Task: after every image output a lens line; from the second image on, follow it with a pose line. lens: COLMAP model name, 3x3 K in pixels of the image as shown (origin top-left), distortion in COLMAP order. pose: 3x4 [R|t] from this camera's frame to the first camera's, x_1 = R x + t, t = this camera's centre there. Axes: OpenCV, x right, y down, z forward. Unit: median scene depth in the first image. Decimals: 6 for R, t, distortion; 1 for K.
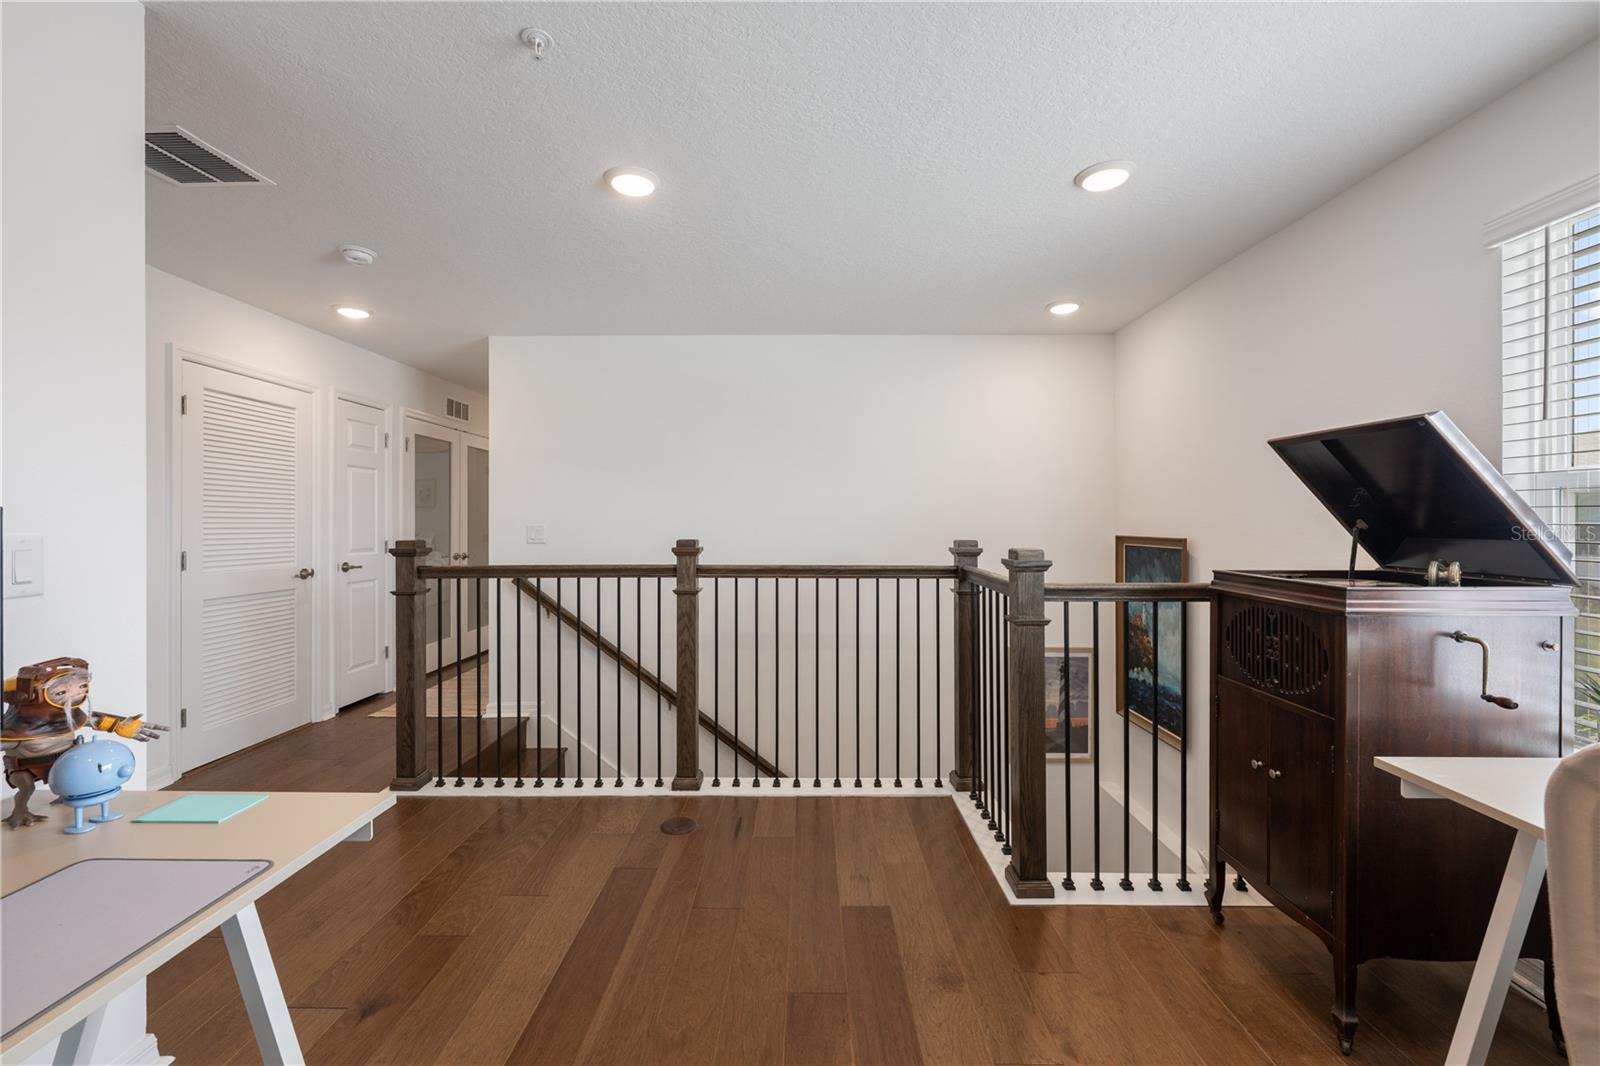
lens RADIAL K [[626.9, 0, 802.7], [0, 626.9, 523.5], [0, 0, 1]] dist [-0.007668, 0.000351]
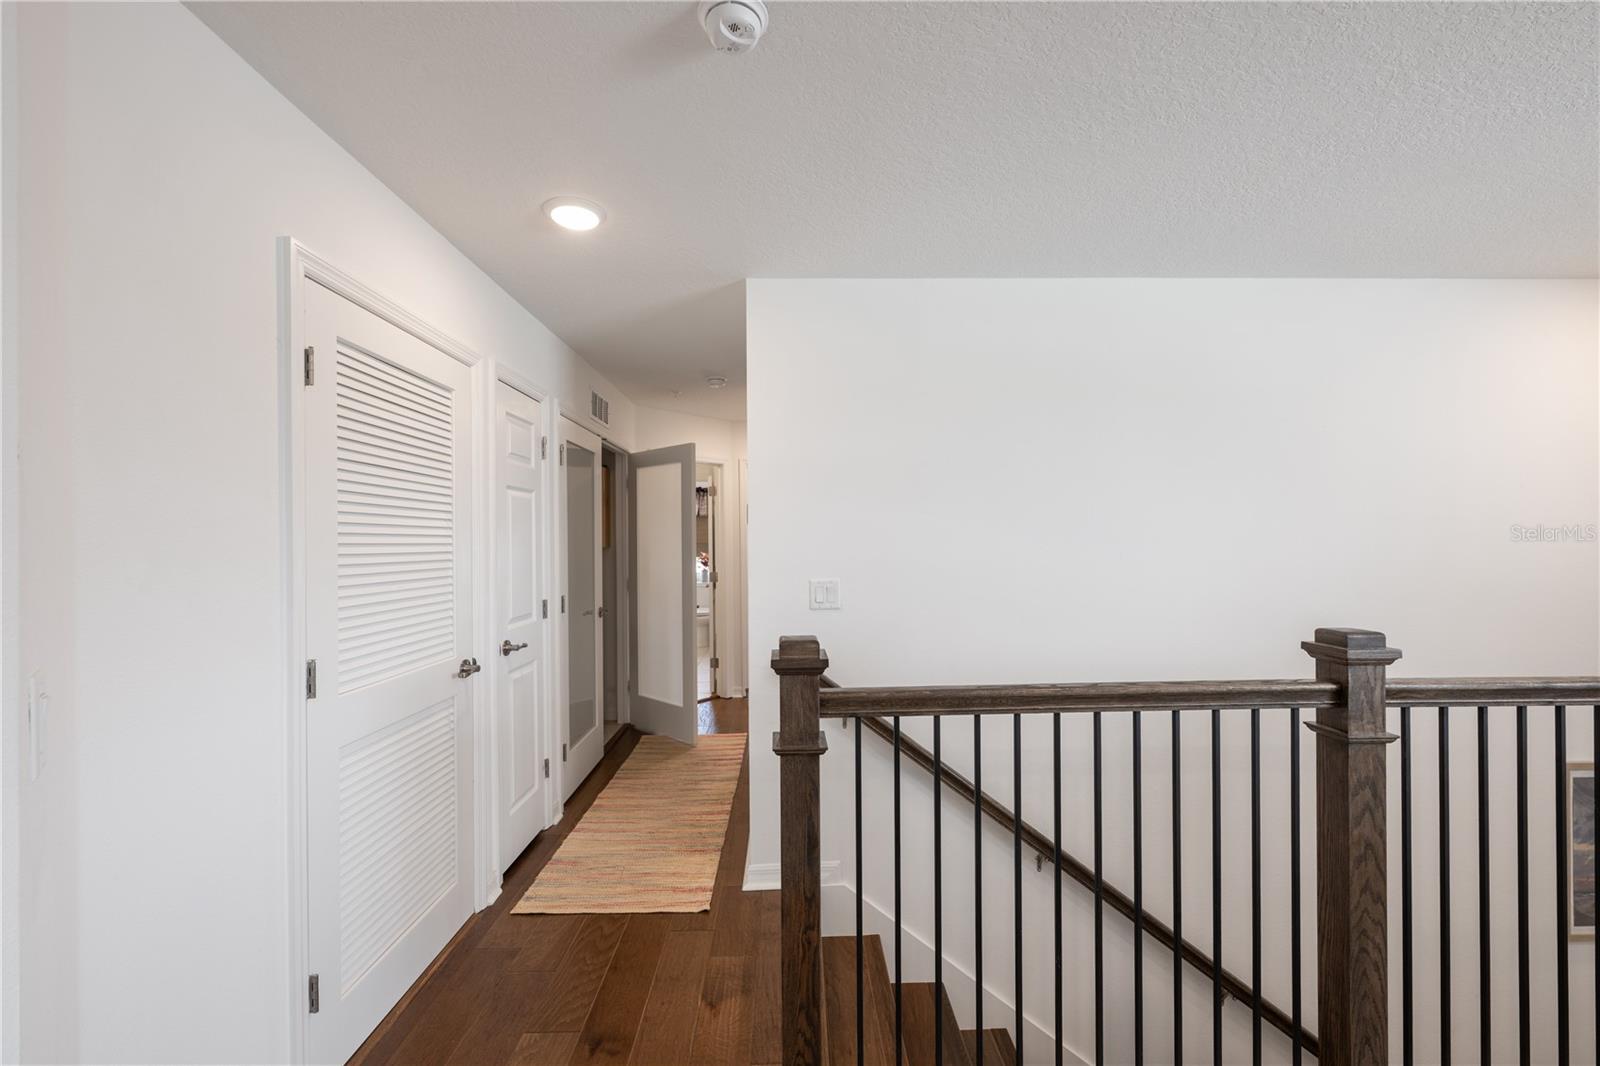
lens RADIAL K [[626.9, 0, 796.1], [0, 626.9, 538.8], [0, 0, 1]] dist [-0.007668, 0.000351]
pose [[0.999671, -0.007950, 0.024400, -0.495267], [0.008098, 0.999949, -0.005958, -0.036805], [-0.024352, 0.006154, 0.999685, 0.393402]]
